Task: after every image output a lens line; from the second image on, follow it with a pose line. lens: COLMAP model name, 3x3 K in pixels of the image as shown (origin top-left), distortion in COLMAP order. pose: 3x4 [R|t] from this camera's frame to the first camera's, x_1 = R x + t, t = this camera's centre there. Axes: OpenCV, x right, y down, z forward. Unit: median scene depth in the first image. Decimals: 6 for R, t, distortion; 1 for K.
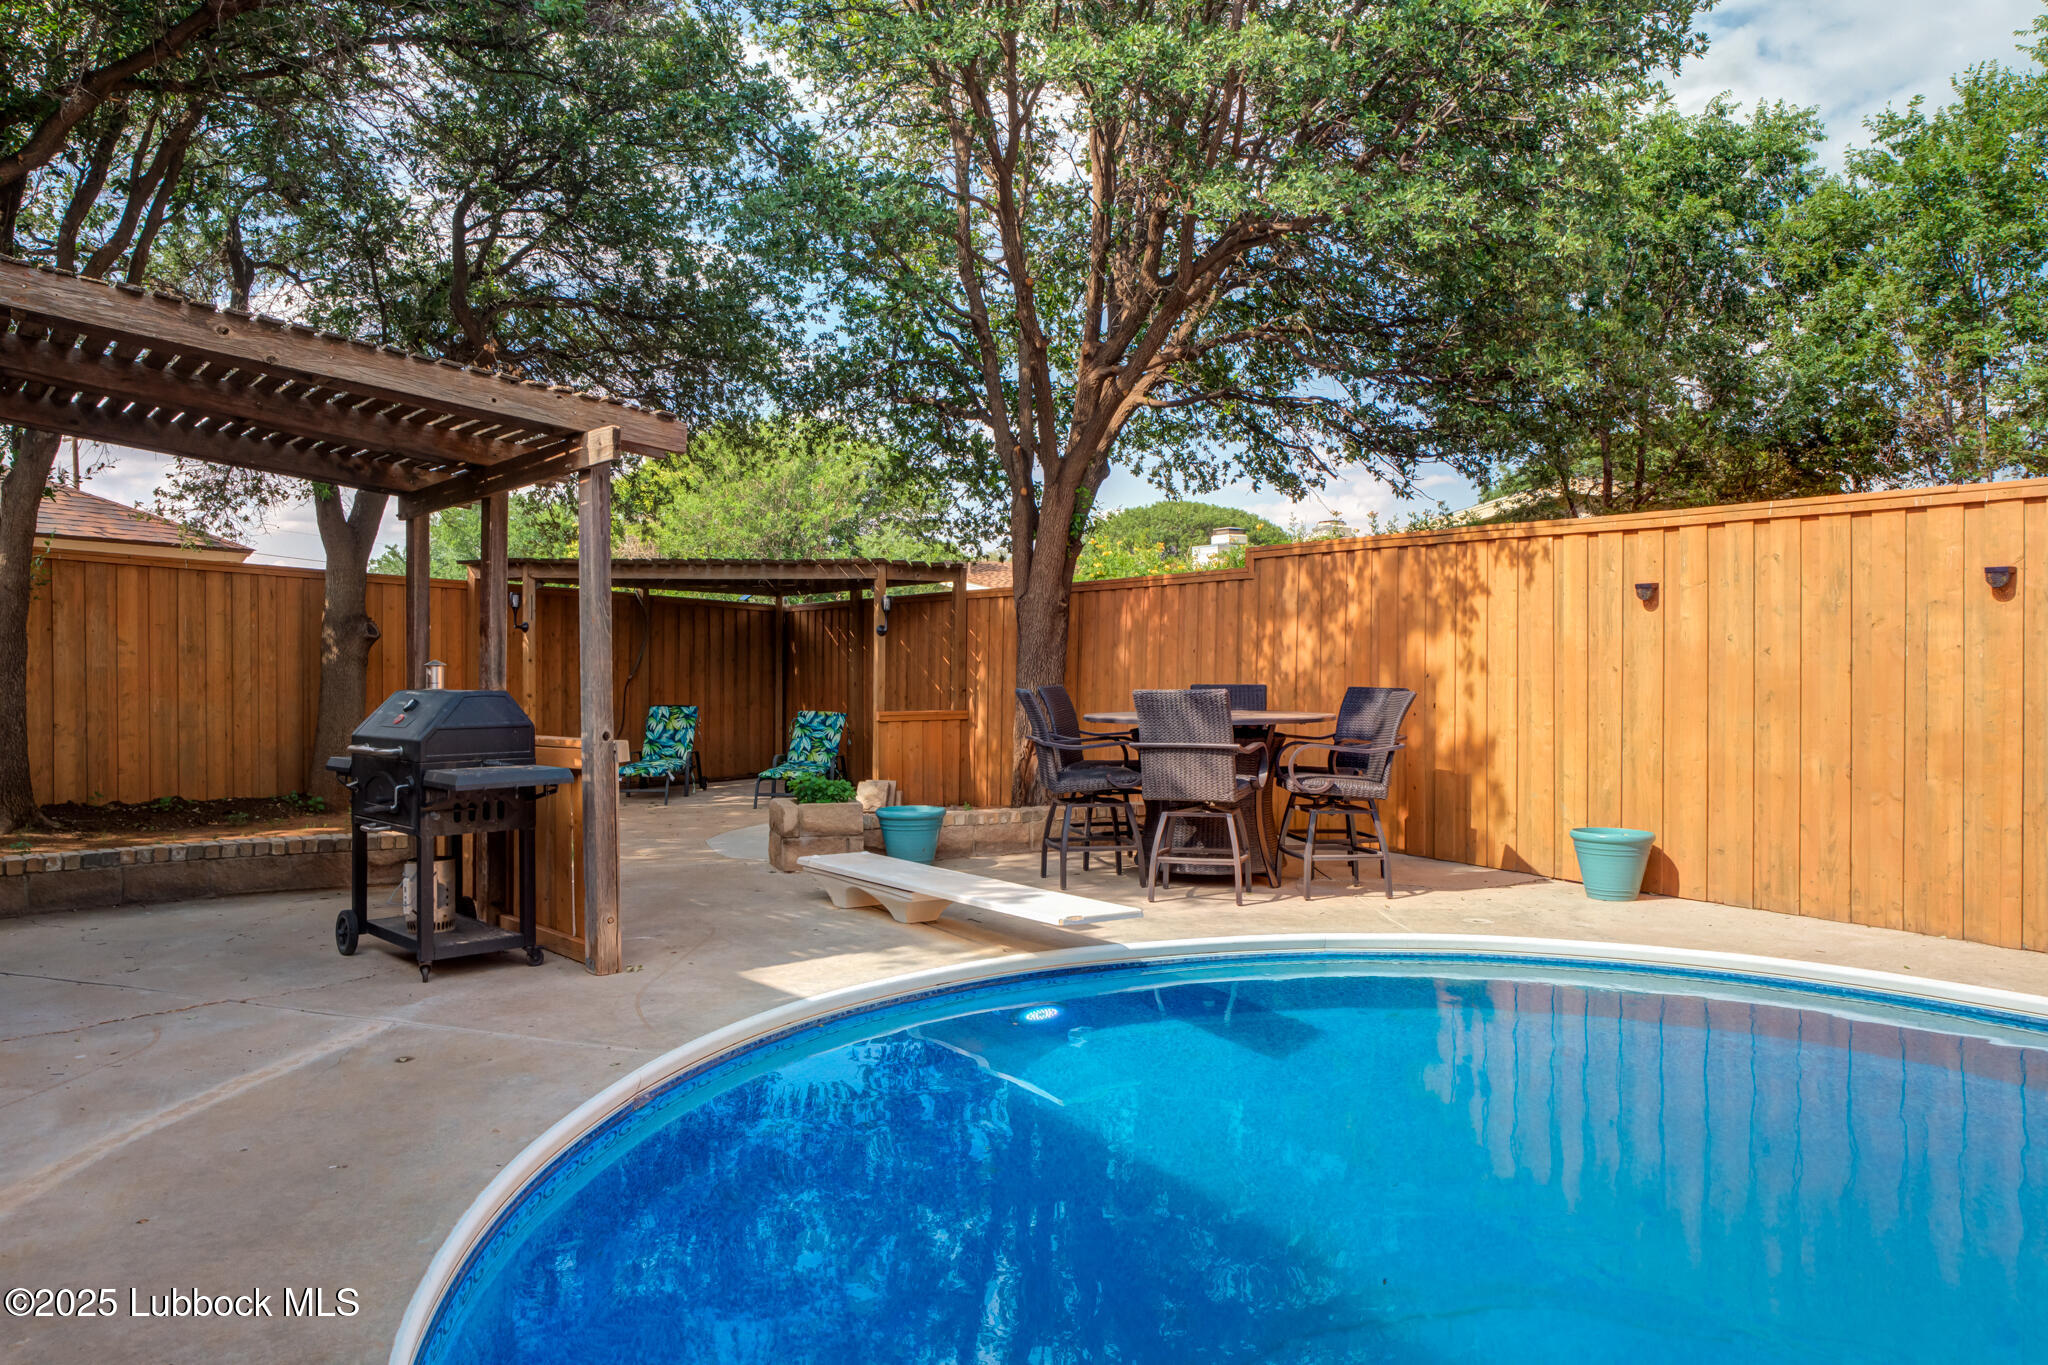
lens RADIAL K [[1343.9, 0, 1035.7], [0, 1343.9, 673.8], [0, 0, 1]] dist [-0.026087, 0.003180]
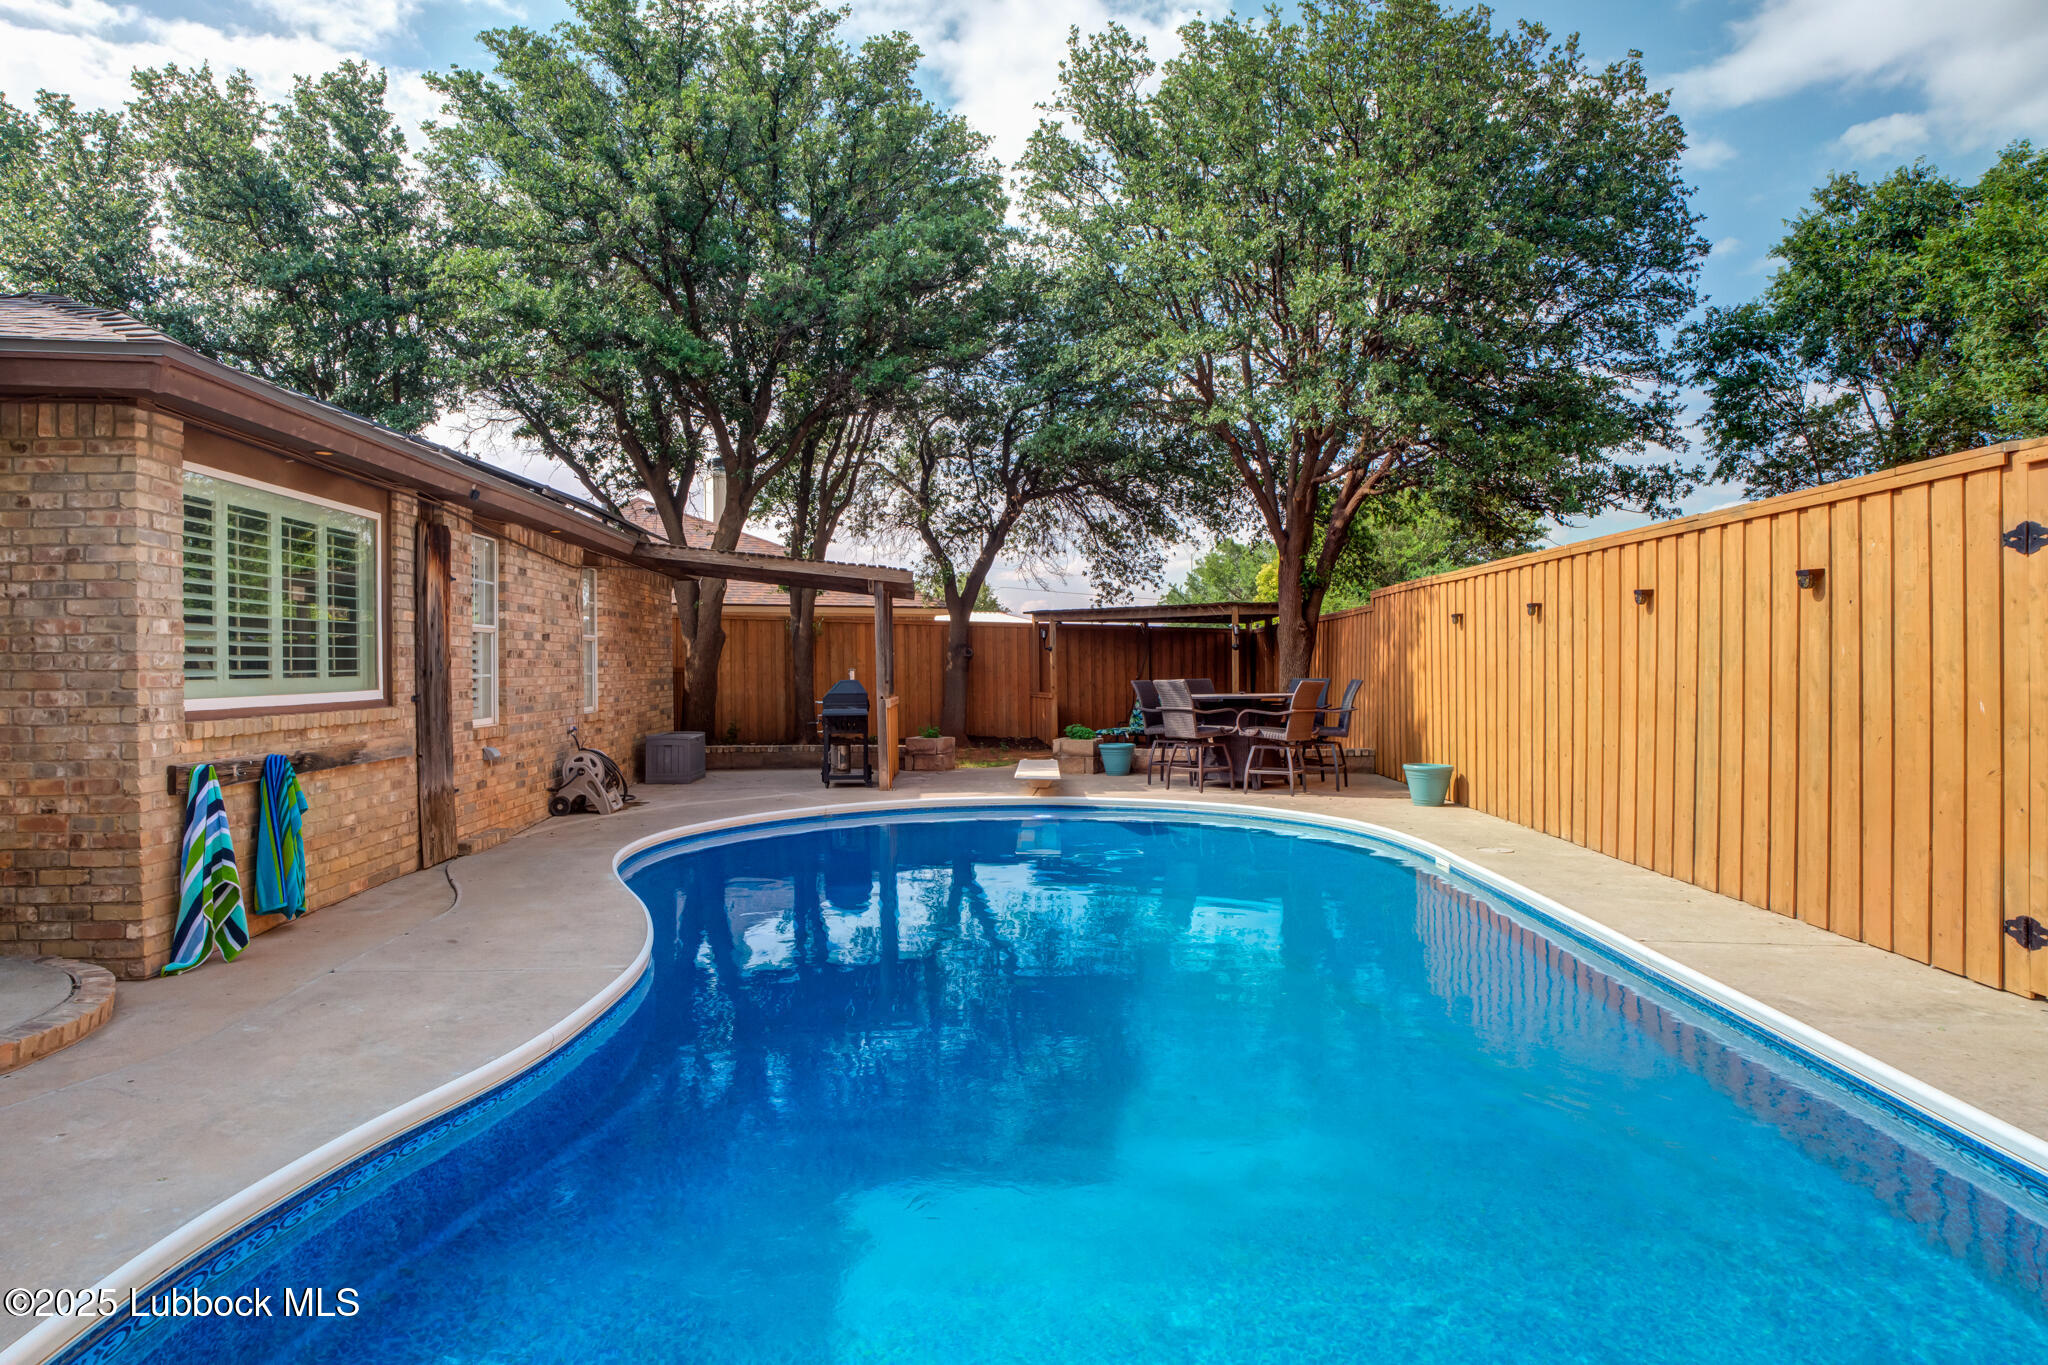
lens RADIAL K [[1148.2, 0, 1002.5], [0, 1148.2, 678.1], [0, 0, 1]] dist [-0.042237, 0.012651]
pose [[0.791690, -0.002805, -0.610917, 0.500805], [0.003261, 0.999995, -0.000365, 0.004378], [0.610915, -0.001703, 0.791694, -0.246874]]
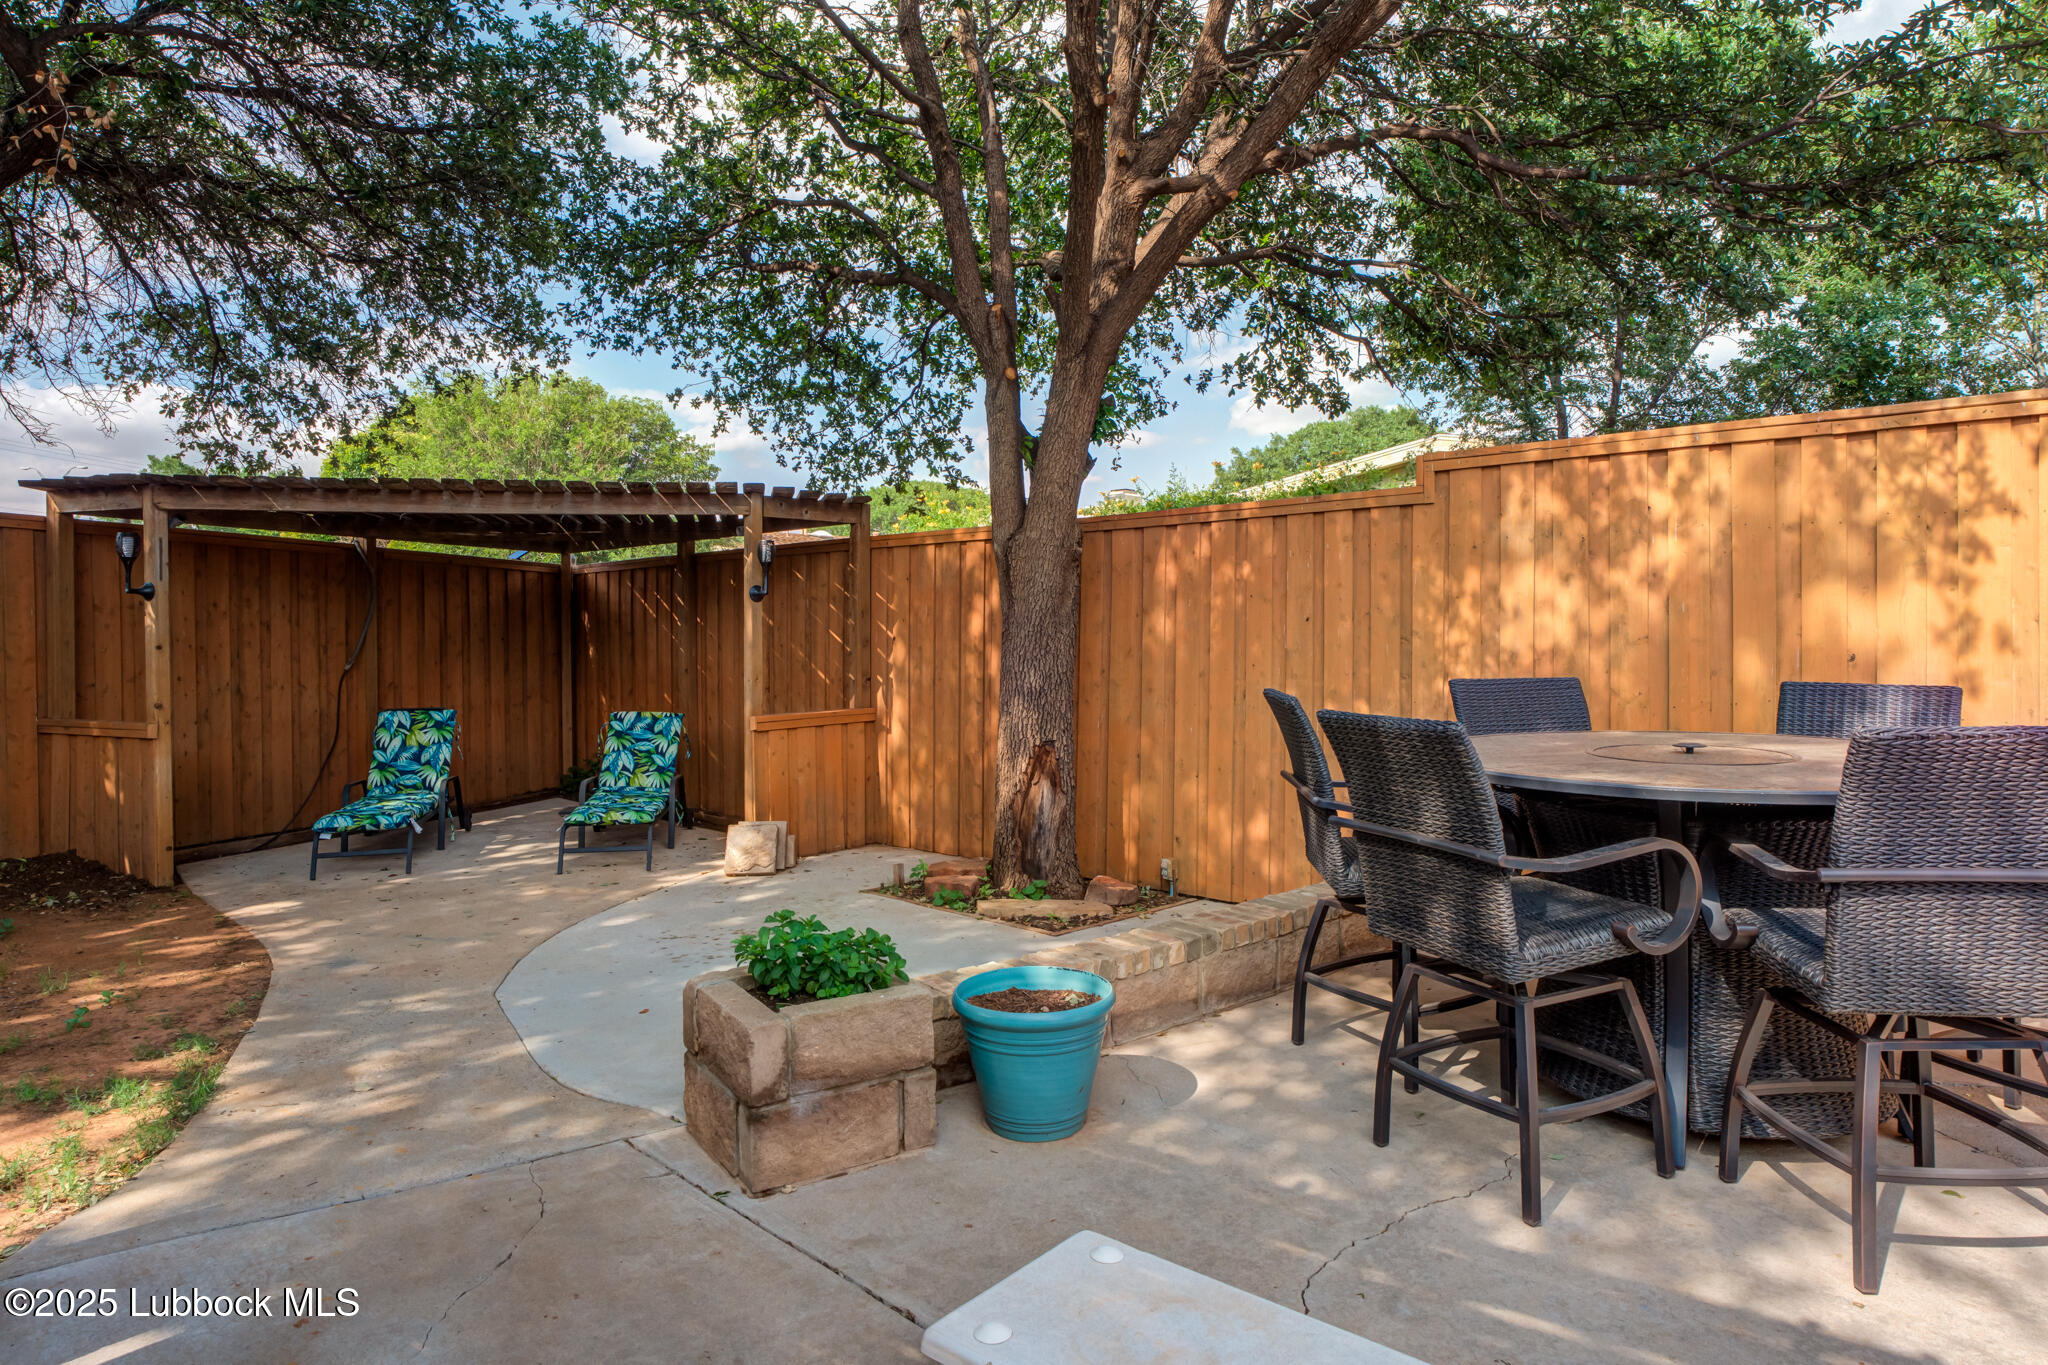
lens RADIAL K [[1158.3, 0, 1049.1], [0, 1158.3, 618.3], [0, 0, 1]] dist [-0.046871, 0.004263]
pose [[0.969235, -0.012180, 0.245836, -0.116743], [0.016439, 0.999748, -0.015280, -0.009117], [-0.245588, 0.018851, 0.969191, 0.414906]]
